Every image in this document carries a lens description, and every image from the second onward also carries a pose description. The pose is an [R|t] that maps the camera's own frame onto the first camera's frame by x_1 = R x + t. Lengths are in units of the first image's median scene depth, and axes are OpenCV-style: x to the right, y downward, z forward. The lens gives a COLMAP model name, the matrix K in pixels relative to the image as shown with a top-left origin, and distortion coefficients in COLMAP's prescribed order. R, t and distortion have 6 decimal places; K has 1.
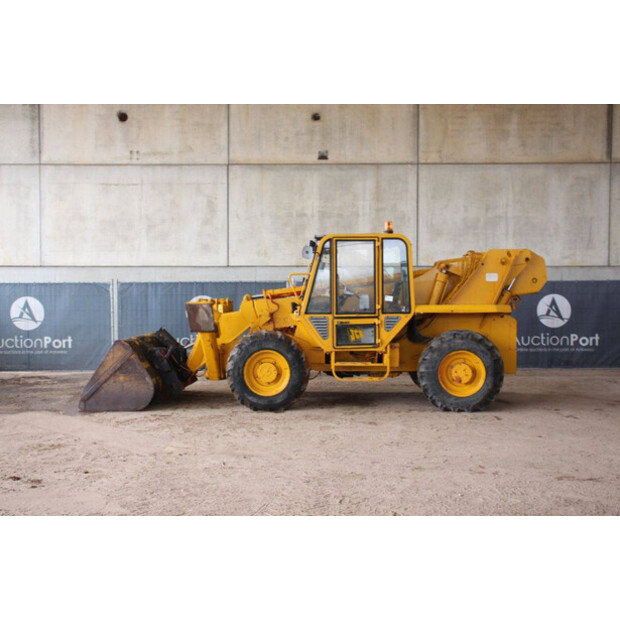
lens RADIAL K [[763.6, 0, 315.1], [0, 763.6, 309.2], [0, 0, 1]] dist [0.018886, 0.000000]
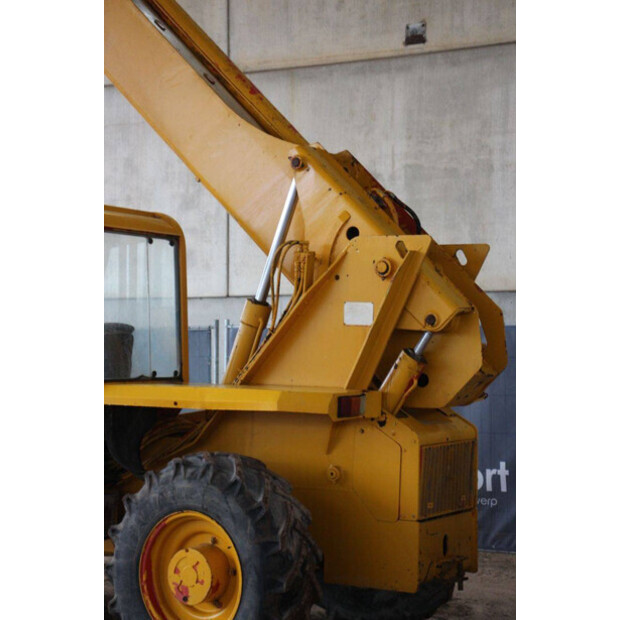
lens RADIAL K [[1473.6, 0, 307.5], [0, 1473.6, 307.6], [0, 0, 1]] dist [0.415081, 0.000000]
pose [[0.883709, -0.011596, -0.467894, 0.531670], [-0.014442, 0.998541, -0.052023, -0.005944], [0.467815, 0.052731, 0.882252, 0.367091]]
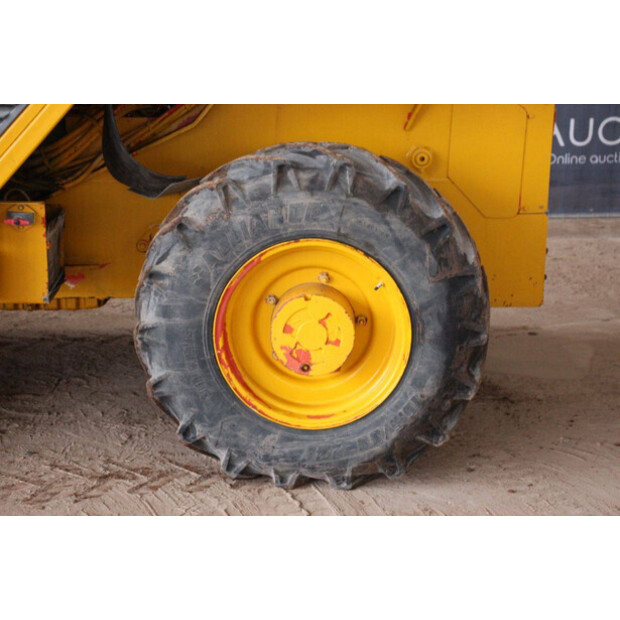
lens RADIAL K [[1252.5, 0, 308.5], [0, 1252.5, 312.9], [0, 0, 1]] dist [0.272472, 0.000000]
pose [[0.997574, -0.014475, 0.068089, 0.152706], [-0.001719, 0.972720, 0.231974, -0.011084], [-0.069589, -0.231528, 0.970336, 0.581575]]
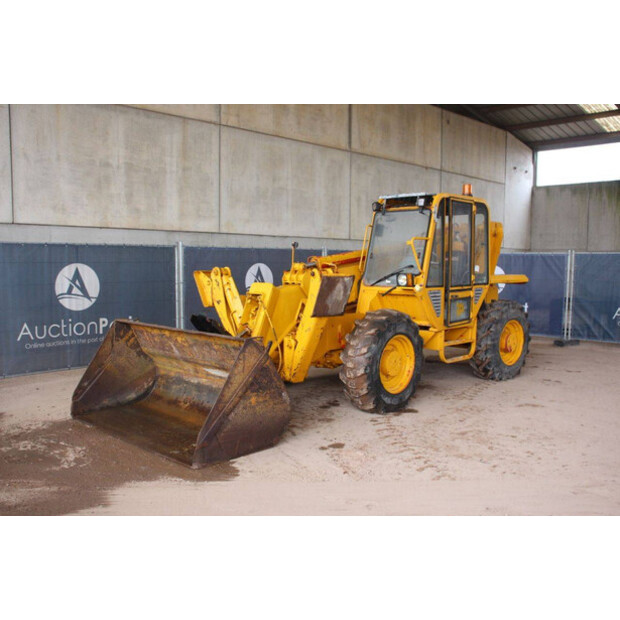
lens RADIAL K [[614.6, 0, 312.4], [0, 614.6, 314.1], [0, 0, 1]] dist [-0.055137, 0.000000]
pose [[0.681689, -0.055472, 0.729536, -0.539281], [0.007085, 0.997575, 0.069232, -0.011125], [-0.731608, -0.042026, 0.680429, 0.594940]]
